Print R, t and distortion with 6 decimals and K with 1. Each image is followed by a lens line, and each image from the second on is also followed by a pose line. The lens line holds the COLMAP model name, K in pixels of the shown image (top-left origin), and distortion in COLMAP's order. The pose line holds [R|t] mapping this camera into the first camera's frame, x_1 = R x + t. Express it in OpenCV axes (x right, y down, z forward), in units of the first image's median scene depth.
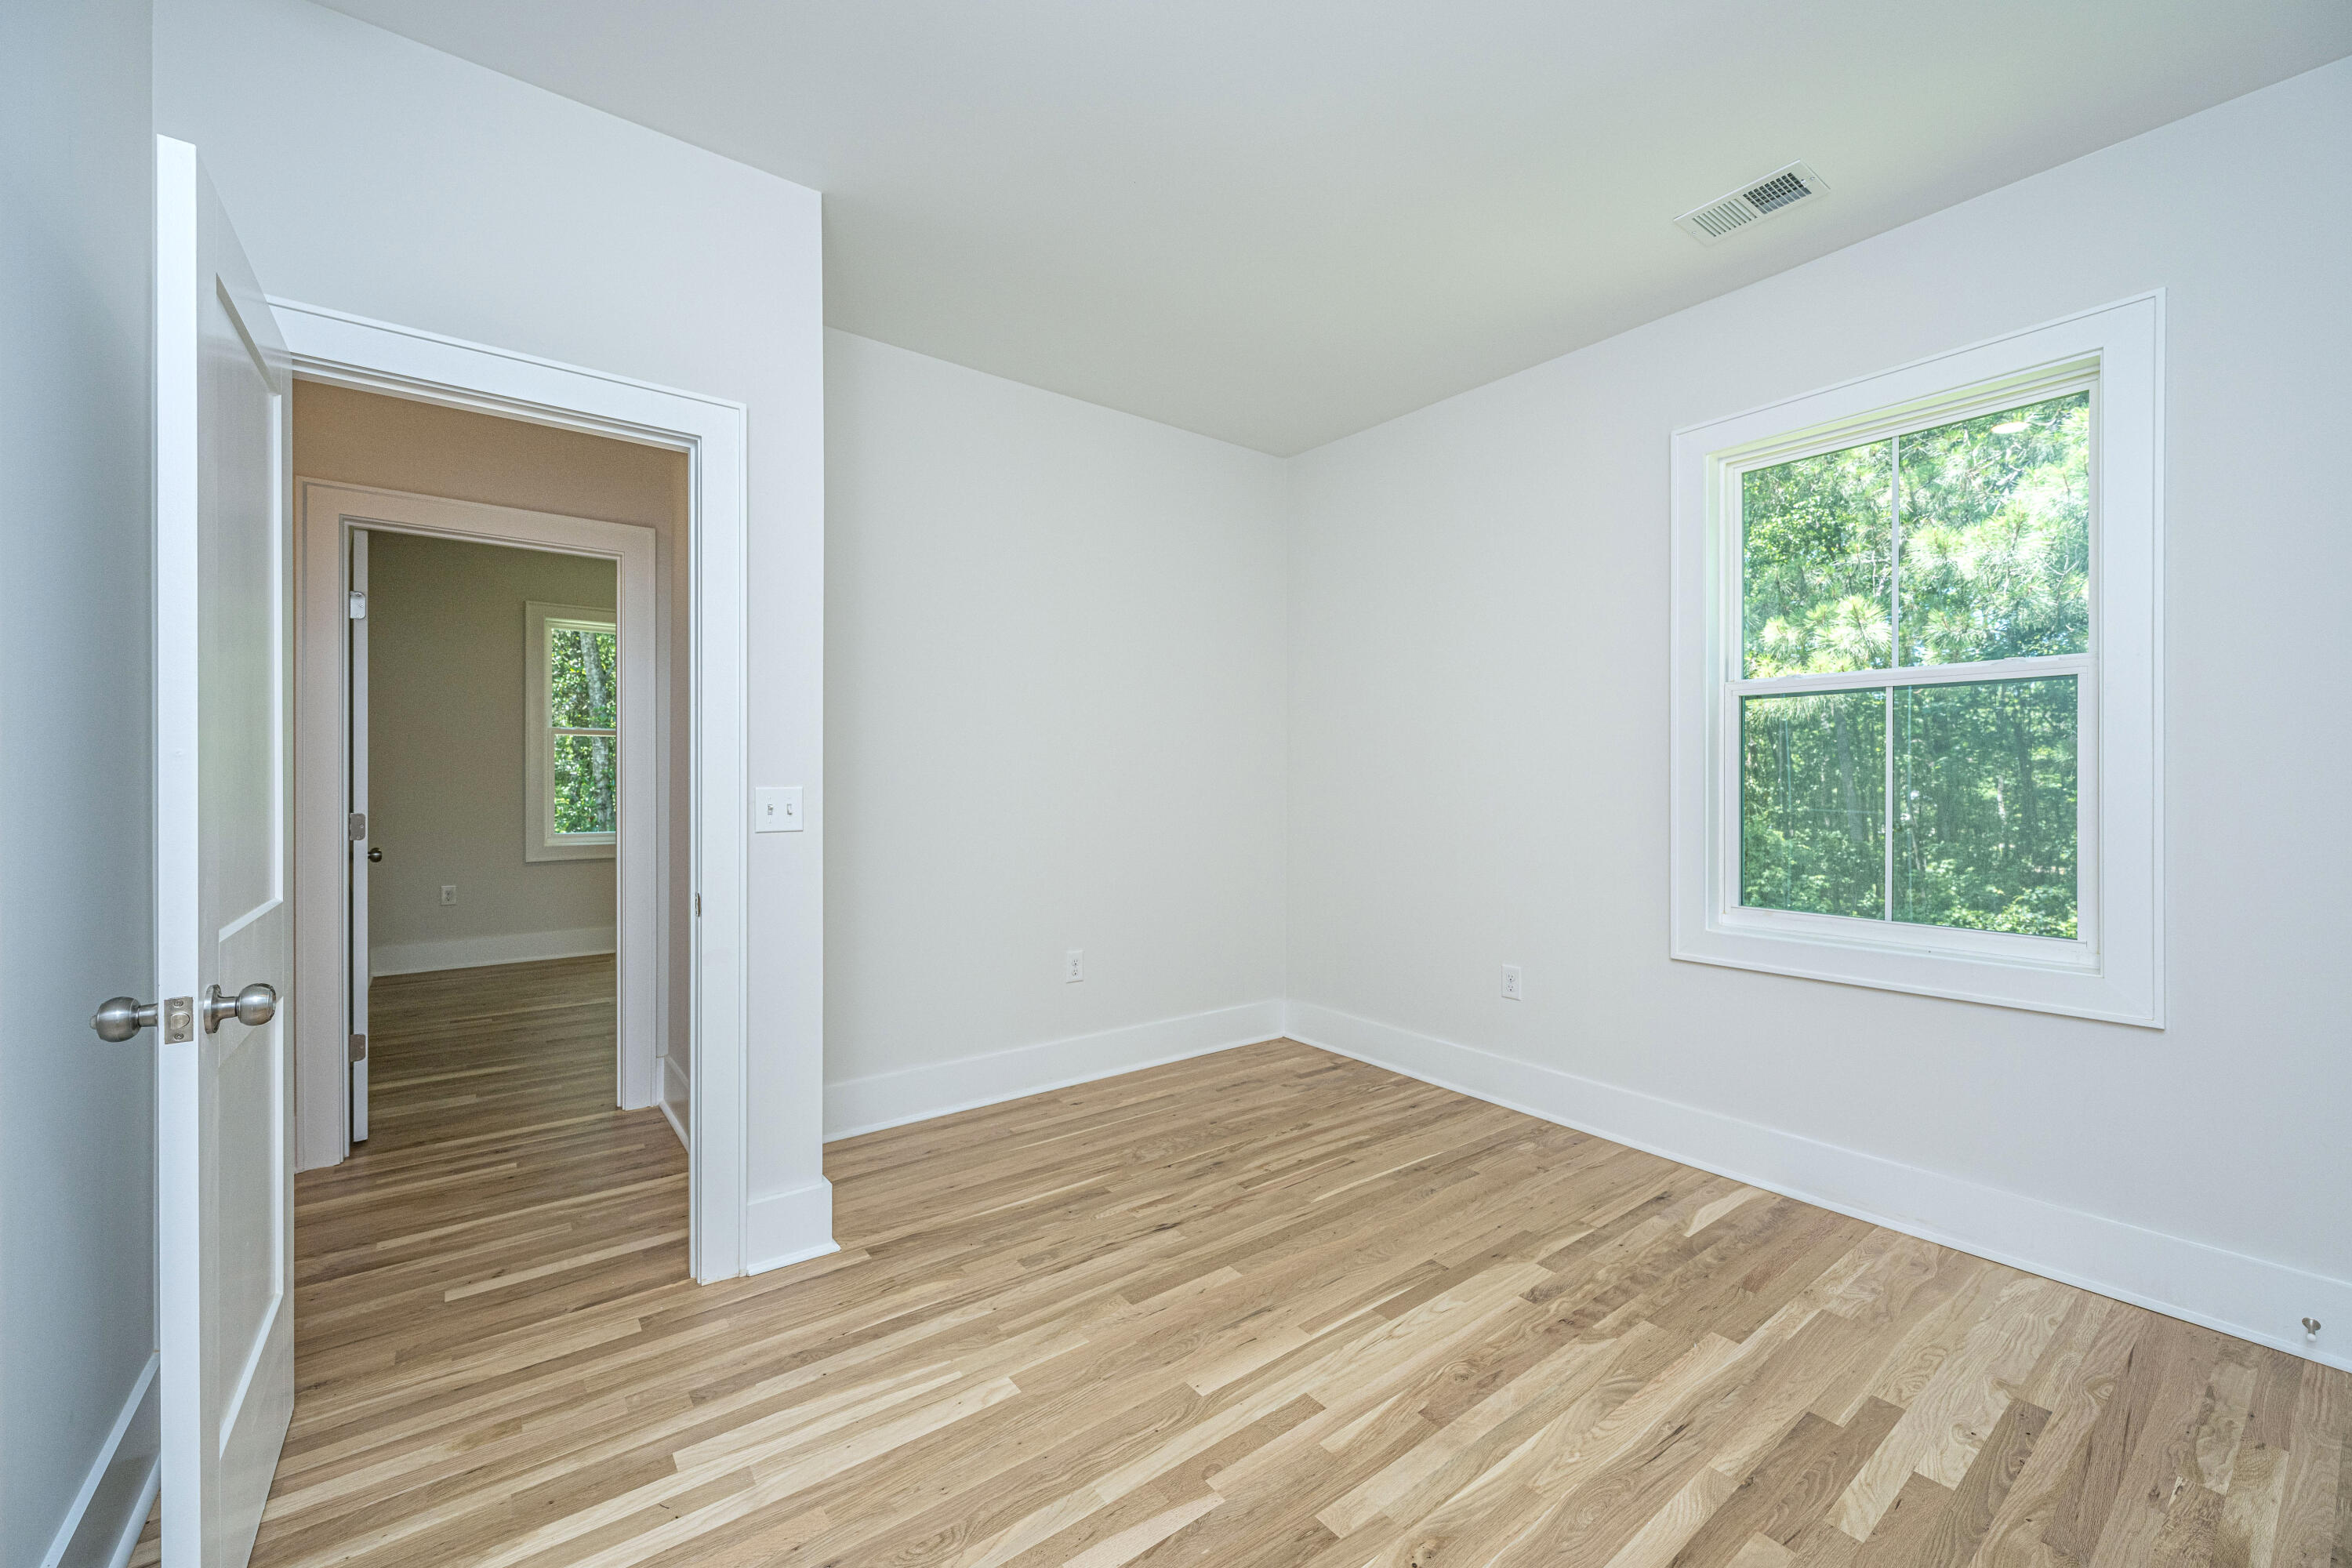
lens RADIAL K [[943.7, 0, 1158.1], [0, 943.7, 801.8], [0, 0, 1]] dist [-0.001192, -0.000315]
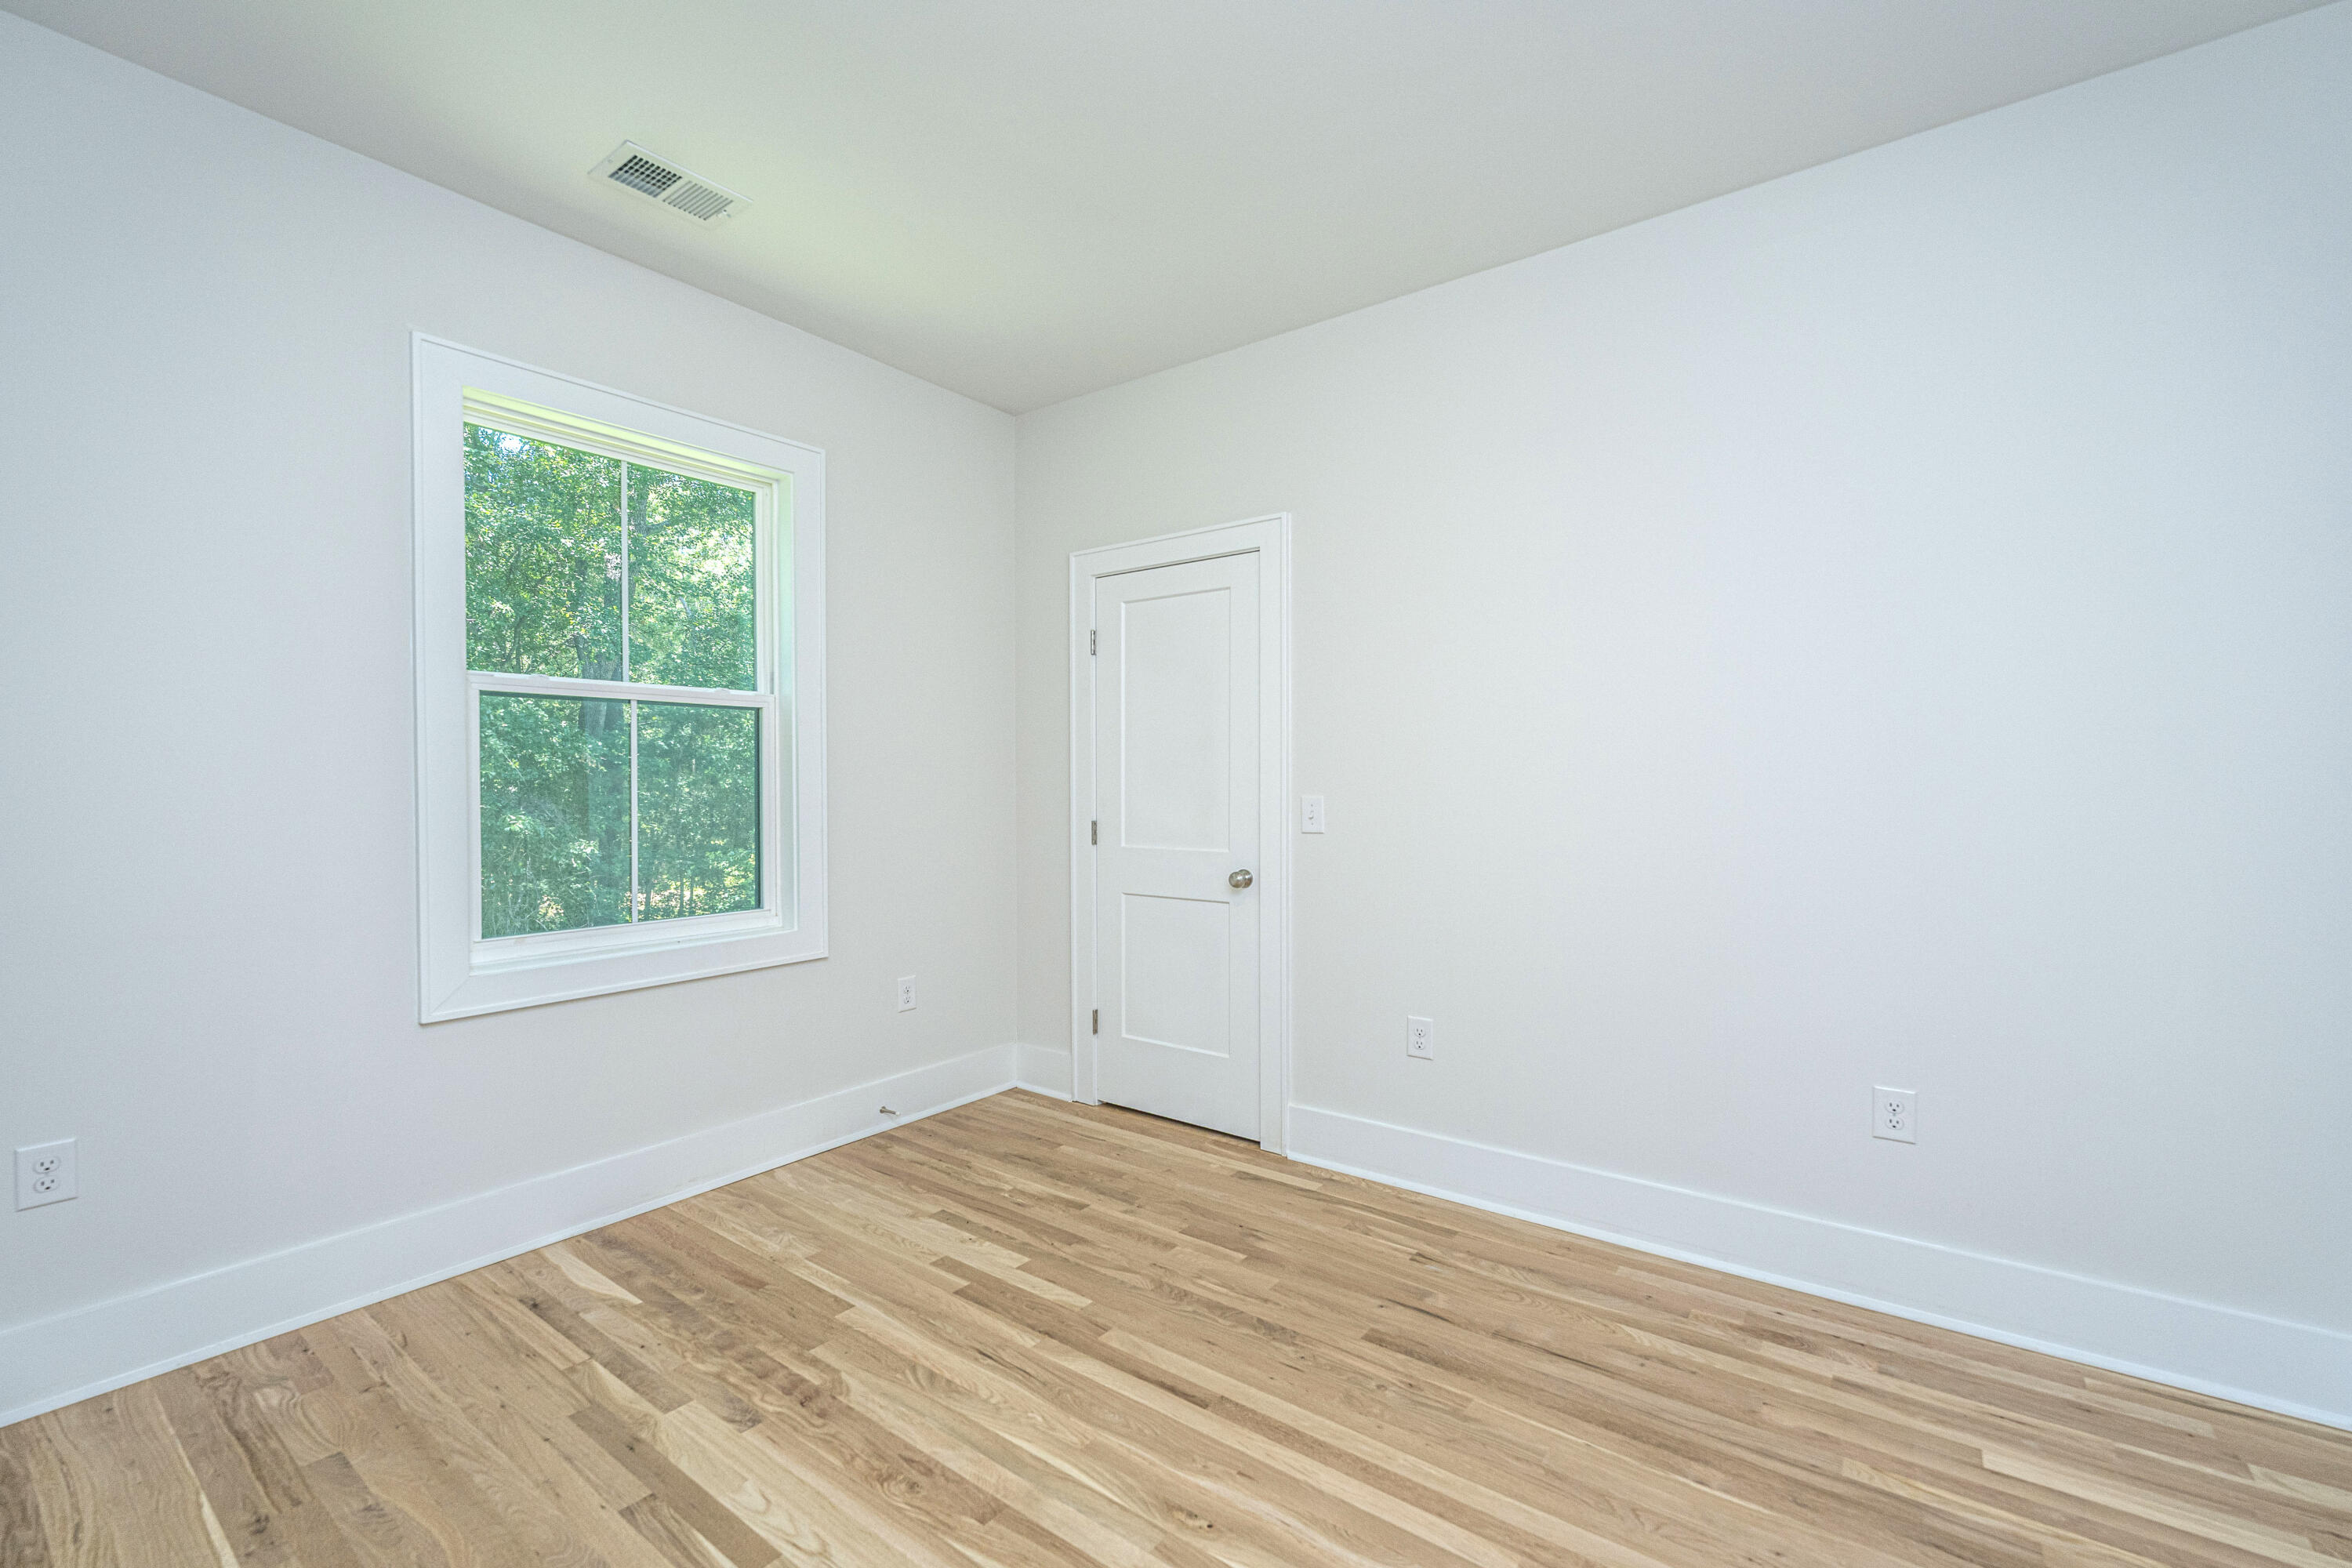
lens RADIAL K [[943.7, 0, 1158.1], [0, 943.7, 801.8], [0, 0, 1]] dist [-0.001192, -0.000315]
pose [[-0.247463, -0.021830, 0.968651, -0.467875], [0.027492, 0.999185, 0.029541, -0.028439], [-0.968507, 0.033940, -0.246662, 0.826215]]
